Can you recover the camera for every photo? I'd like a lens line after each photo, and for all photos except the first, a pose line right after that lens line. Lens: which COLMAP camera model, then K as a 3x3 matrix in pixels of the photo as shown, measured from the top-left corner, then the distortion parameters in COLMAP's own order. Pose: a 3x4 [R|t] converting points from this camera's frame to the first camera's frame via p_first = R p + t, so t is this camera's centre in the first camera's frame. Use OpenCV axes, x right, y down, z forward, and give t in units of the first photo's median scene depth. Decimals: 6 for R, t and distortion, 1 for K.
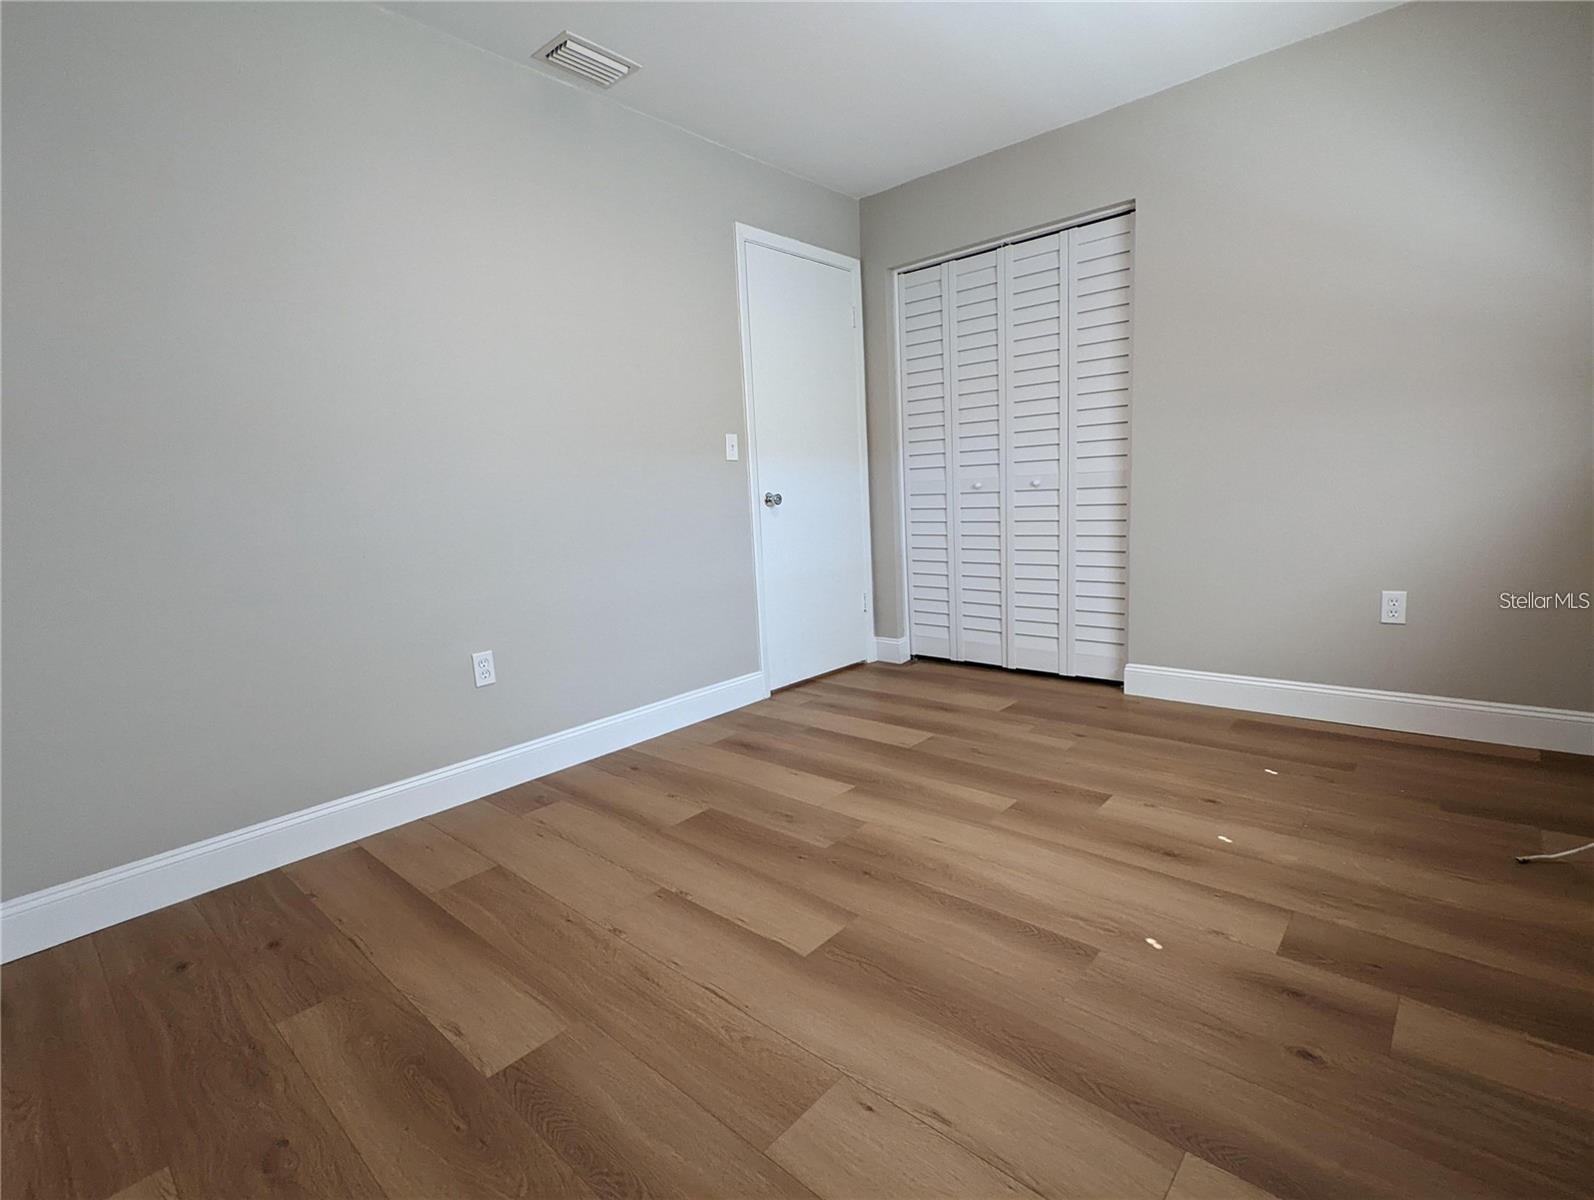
lens RADIAL K [[755.8, 0, 799.2], [0, 755.8, 600.7], [0, 0, 1]] dist [0.001603, -0.000369]
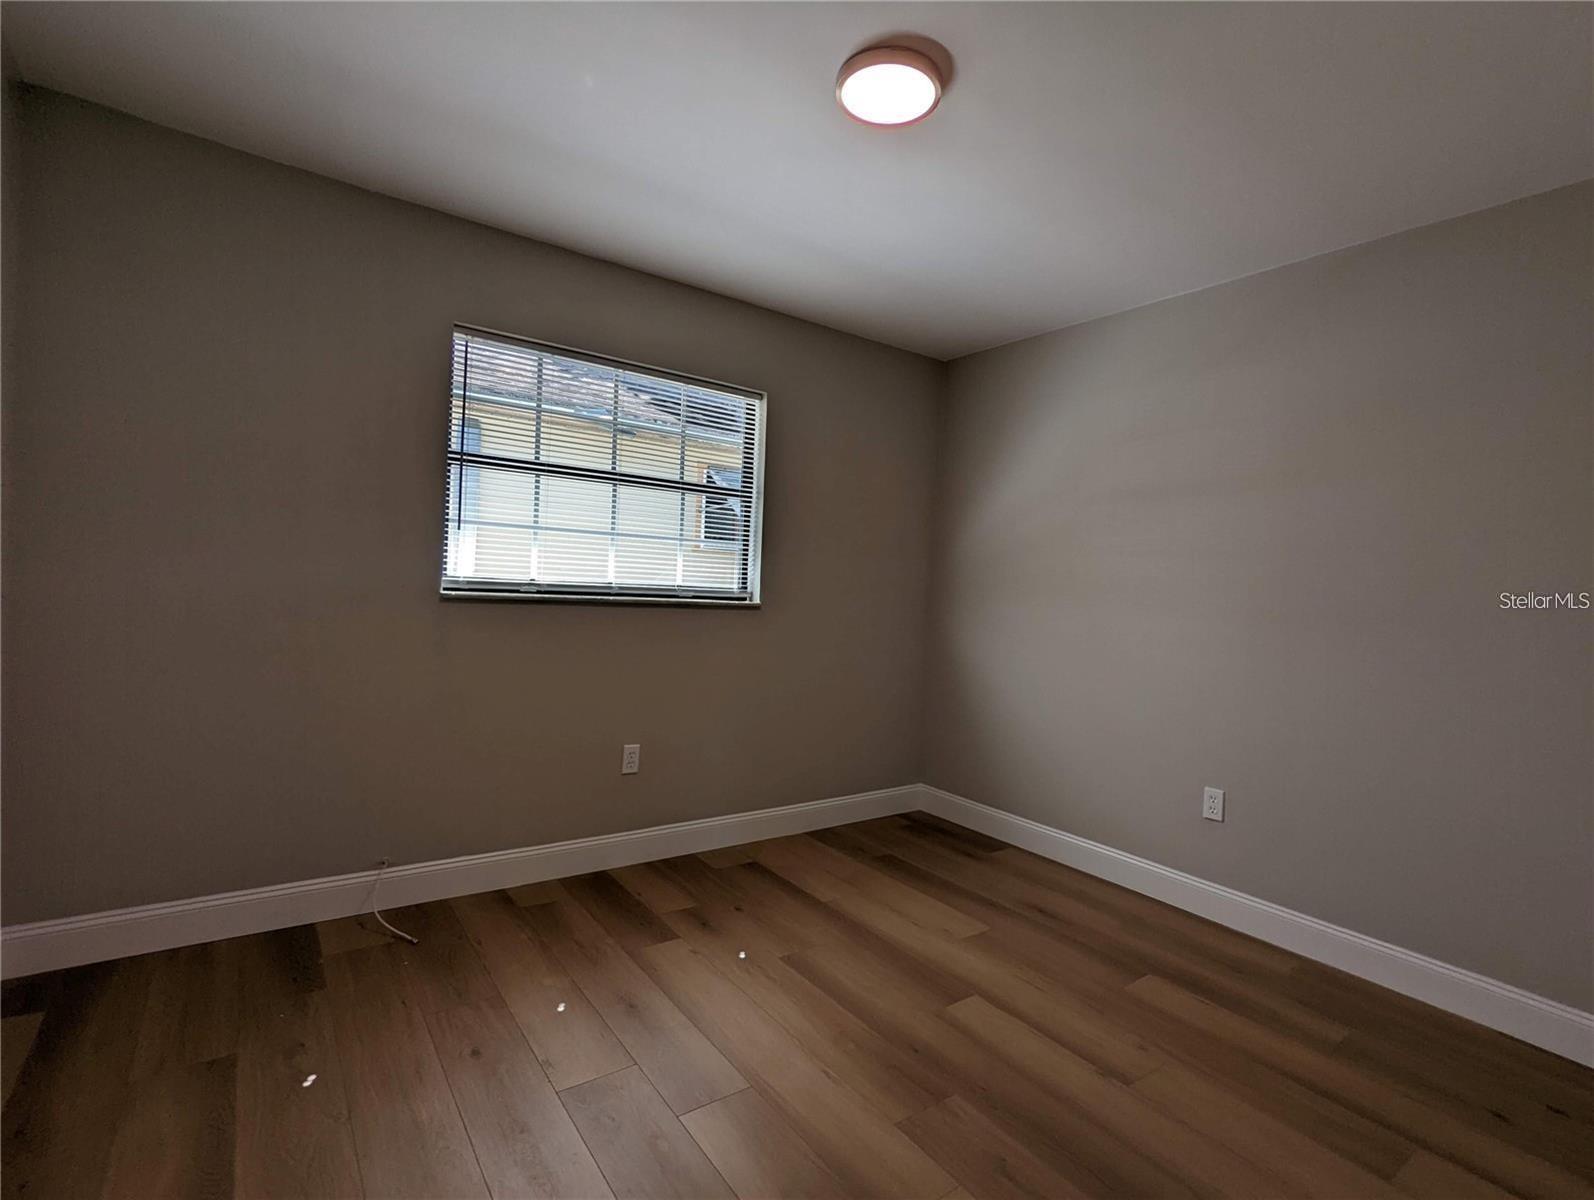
lens RADIAL K [[755.8, 0, 799.2], [0, 755.8, 600.7], [0, 0, 1]] dist [0.001603, -0.000369]
pose [[-0.978296, -0.001816, 0.207205, 0.037068], [0.030121, 0.988094, 0.150874, -0.431145], [-0.205012, 0.153841, -0.966594, 2.117018]]
